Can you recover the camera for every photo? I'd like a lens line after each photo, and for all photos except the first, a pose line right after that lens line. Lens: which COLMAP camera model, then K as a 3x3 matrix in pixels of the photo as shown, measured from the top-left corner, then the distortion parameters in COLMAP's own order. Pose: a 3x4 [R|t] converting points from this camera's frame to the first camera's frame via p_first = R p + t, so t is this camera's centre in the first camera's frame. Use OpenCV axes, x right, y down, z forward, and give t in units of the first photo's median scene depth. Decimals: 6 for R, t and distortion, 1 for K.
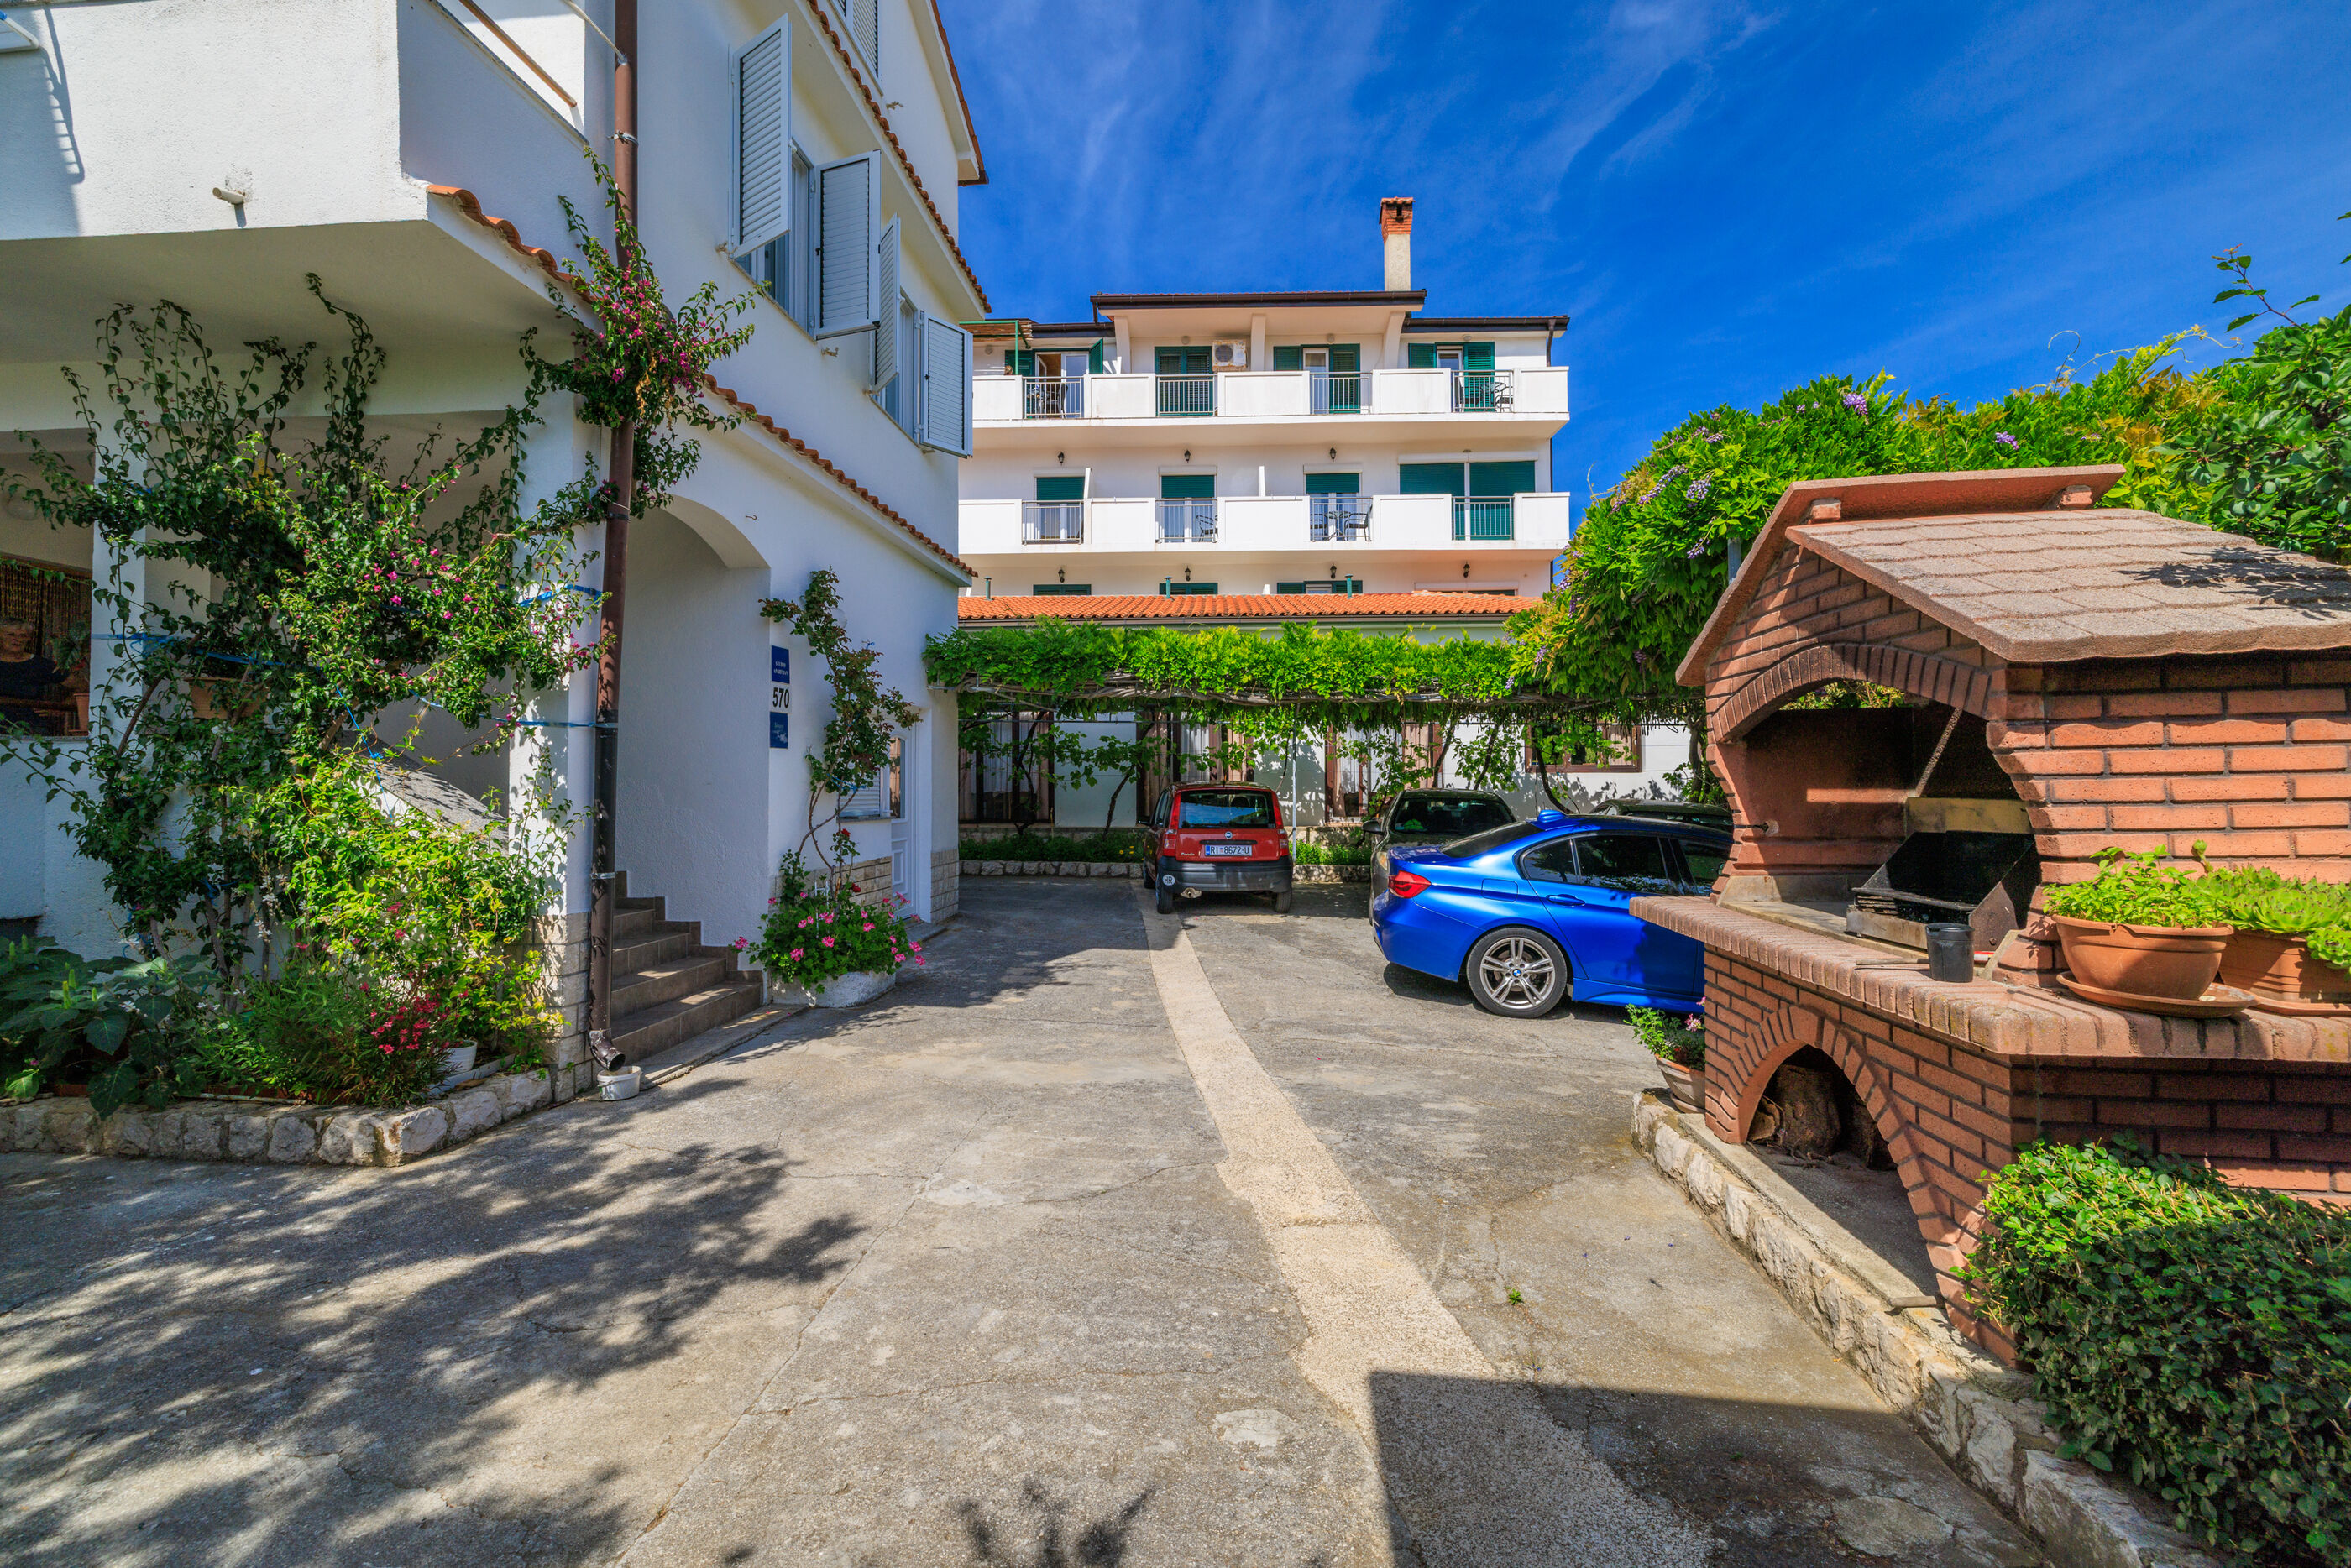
lens RADIAL K [[982.5, 0, 1170.2], [0, 982.5, 769.6], [0, 0, 1]] dist [0.003854, 0.000961]
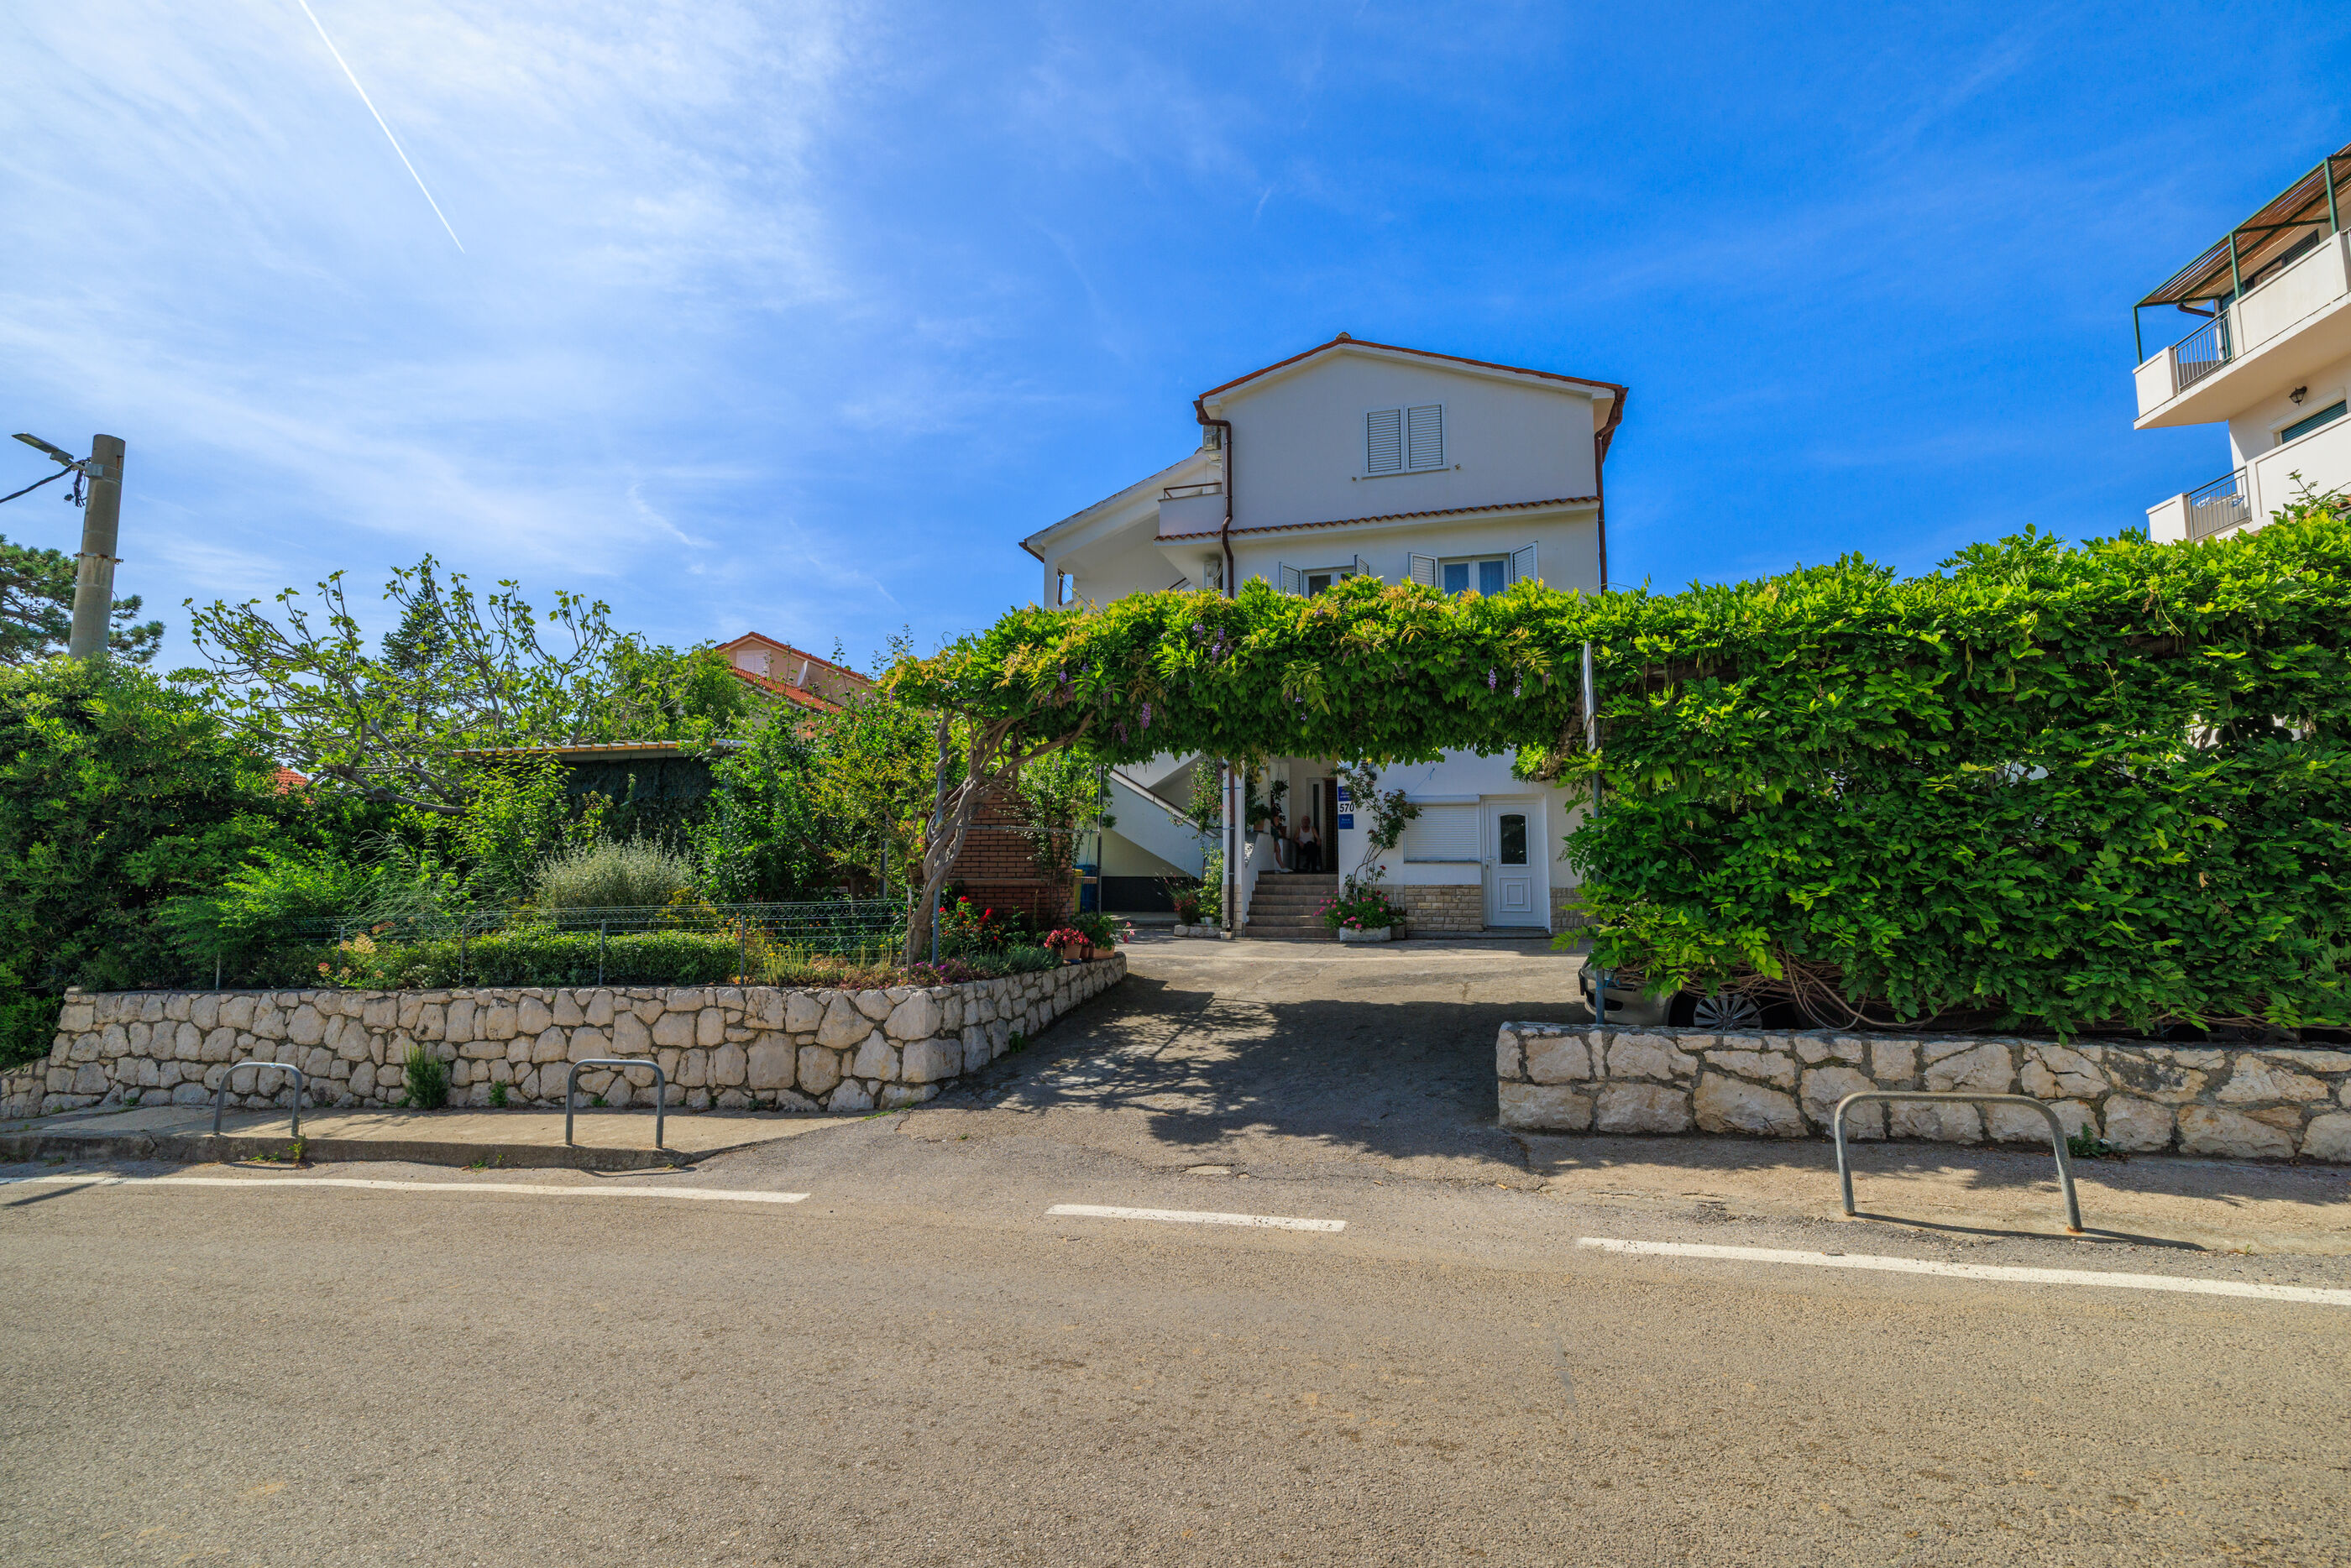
lens RADIAL K [[982.4, 0, 1181.9], [0, 982.4, 769.7], [0, 0, 1]] dist [0.001951, 0.000749]
pose [[-0.170661, -0.098778, -0.980366, 1.559189], [0.018487, 0.994466, -0.103416, 0.056891], [0.985156, -0.035773, -0.167890, 0.806887]]
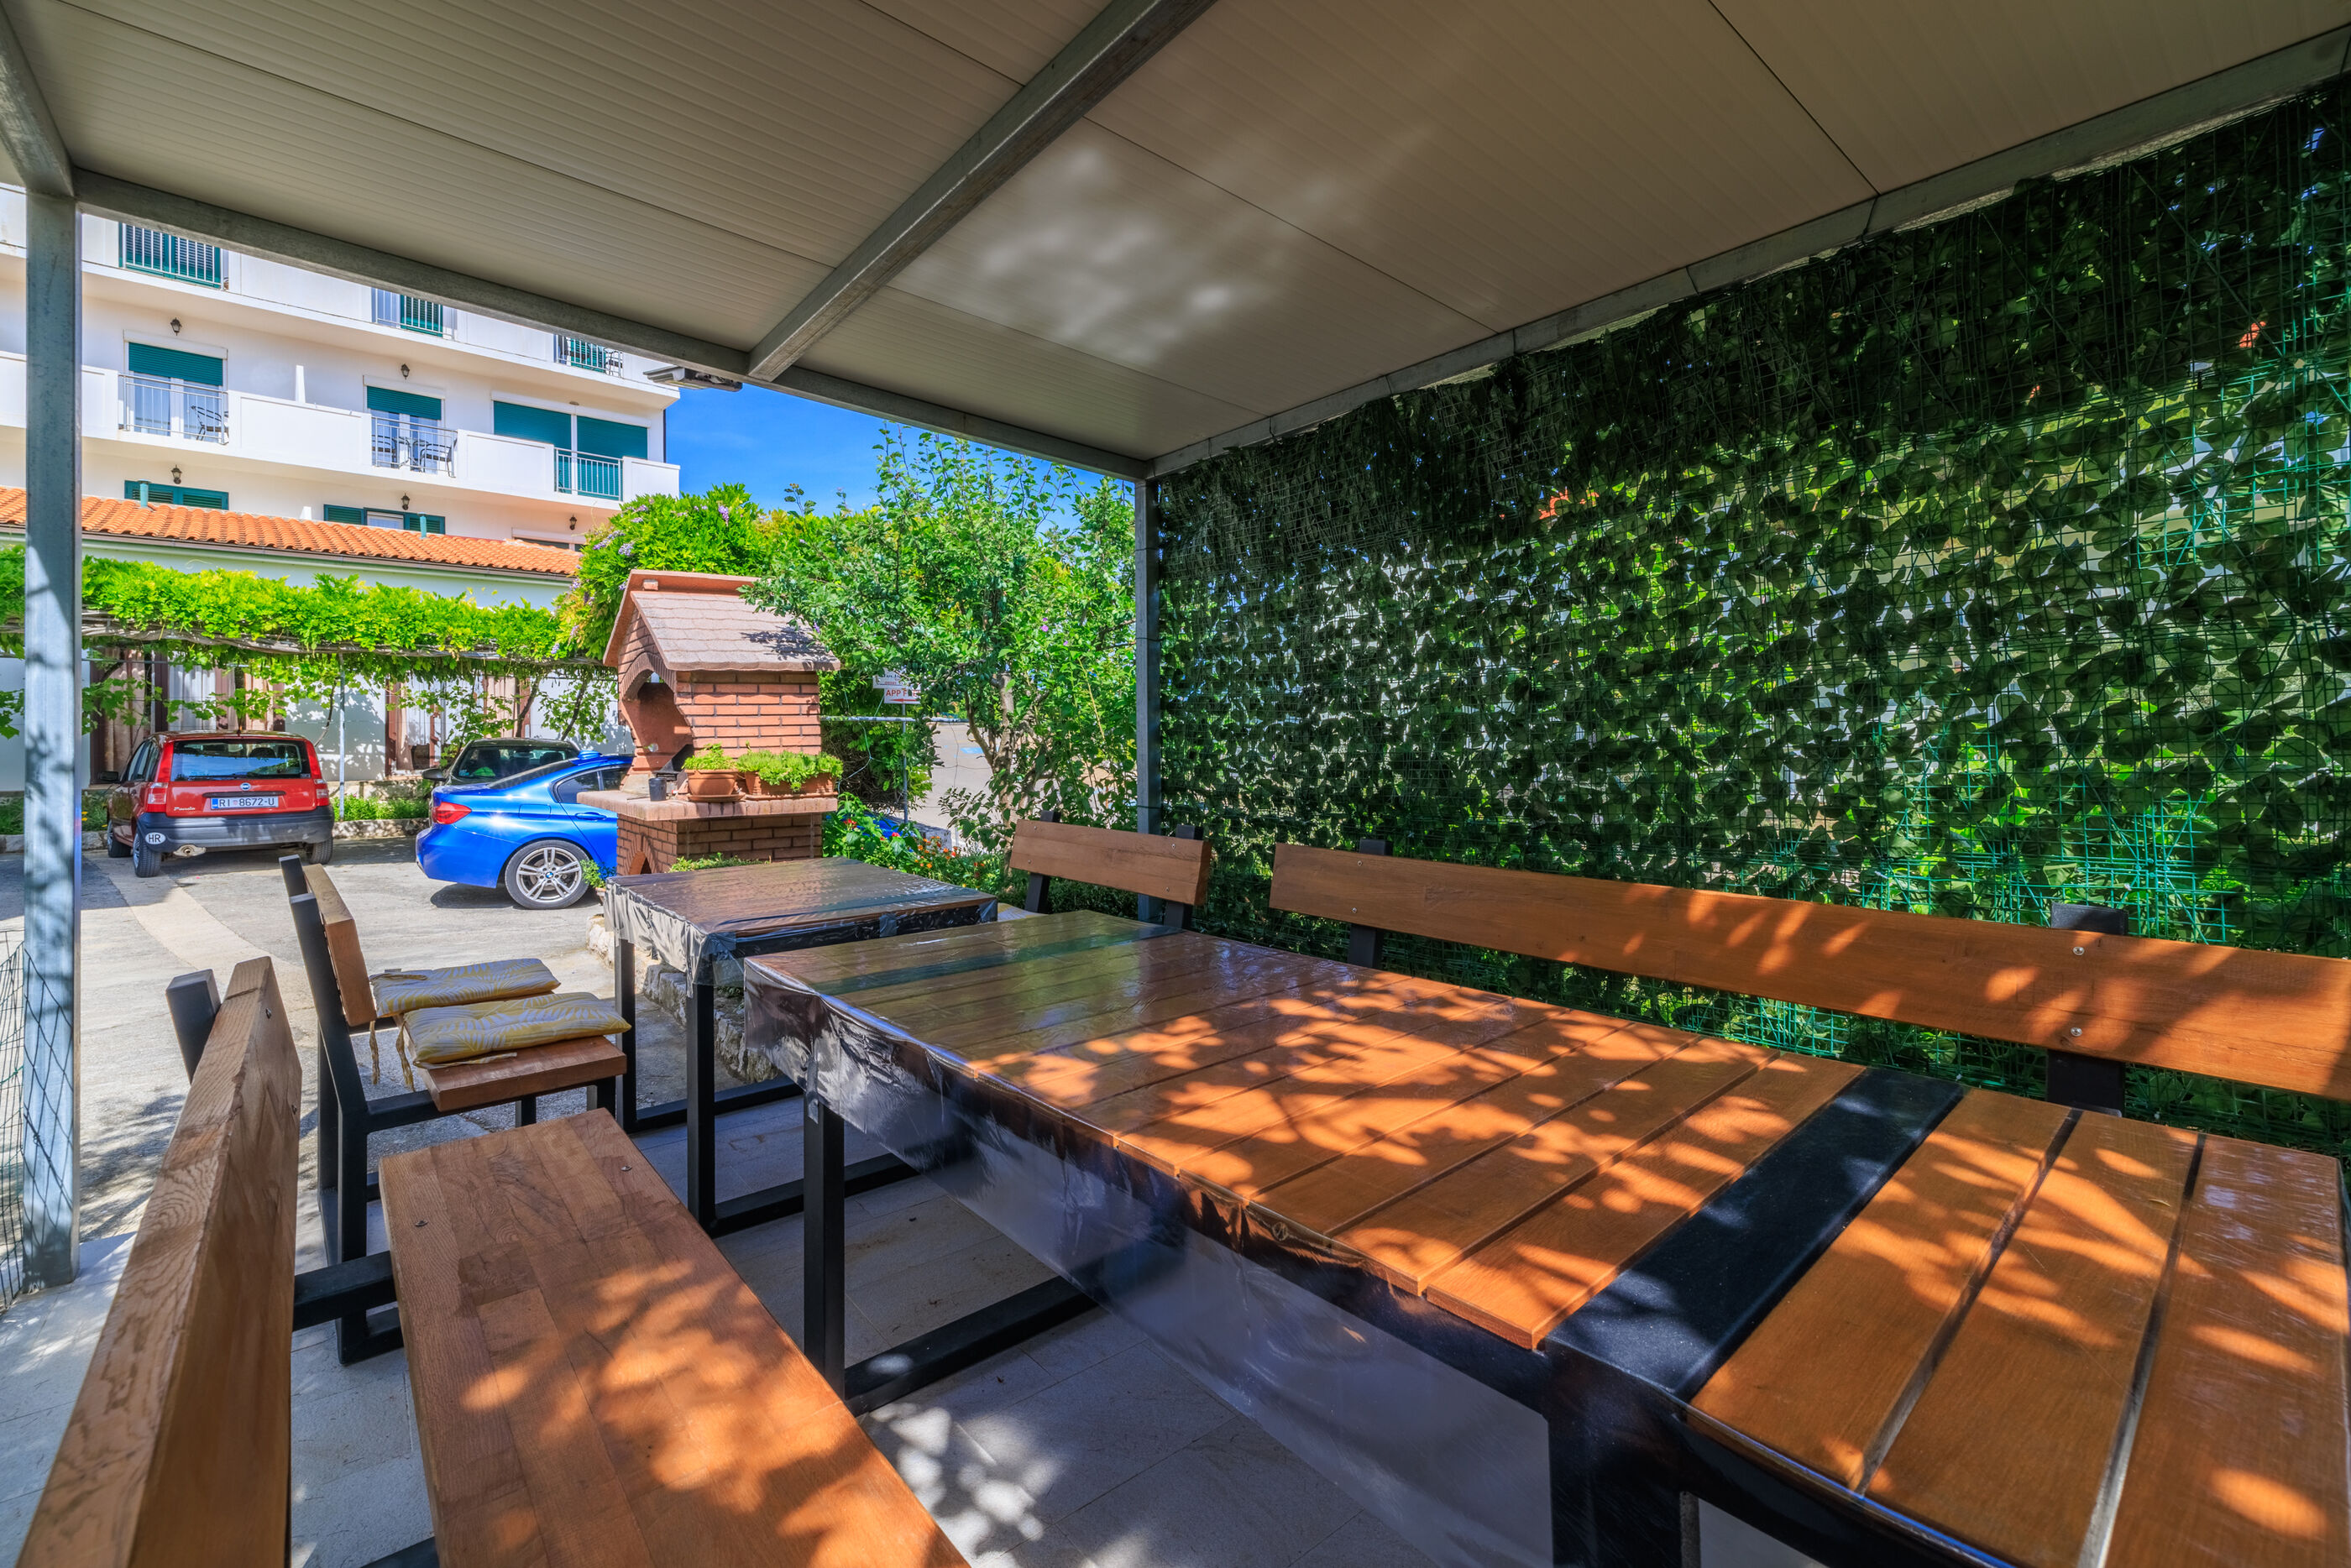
lens RADIAL K [[999.8, 0, 1177.8], [0, 999.8, 732.3], [0, 0, 1]] dist [0.001747, 0.000143]
pose [[0.690932, 0.001489, 0.722918, -0.023185], [-0.005215, 0.999982, 0.002924, 0.008901], [-0.722901, -0.005790, 0.690927, -0.416065]]
